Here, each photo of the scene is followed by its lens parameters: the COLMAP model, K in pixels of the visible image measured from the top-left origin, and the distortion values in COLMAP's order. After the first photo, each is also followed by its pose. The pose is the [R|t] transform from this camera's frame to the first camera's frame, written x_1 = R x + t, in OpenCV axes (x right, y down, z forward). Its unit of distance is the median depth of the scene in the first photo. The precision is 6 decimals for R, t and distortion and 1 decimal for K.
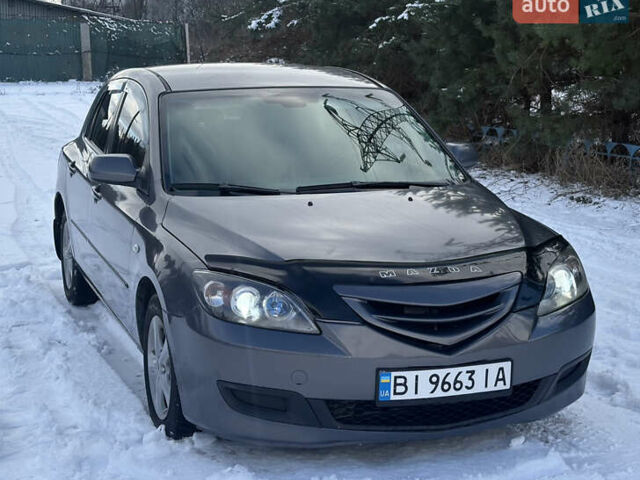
lens RADIAL K [[1240.8, 0, 334.0], [0, 1240.8, 240.1], [0, 0, 1]] dist [0.124975, -0.098951]
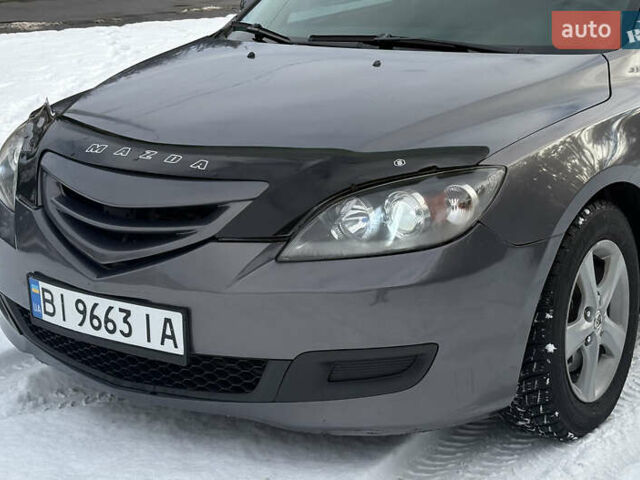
lens RADIAL K [[1361.6, 0, 280.2], [0, 1361.6, 239.1], [0, 0, 1]] dist [0.104556, 0.081051]
pose [[0.519592, 0.191985, -0.832566, 0.756682], [-0.120123, 0.981164, 0.151284, -0.052683], [0.845928, 0.021405, 0.532867, 0.683139]]
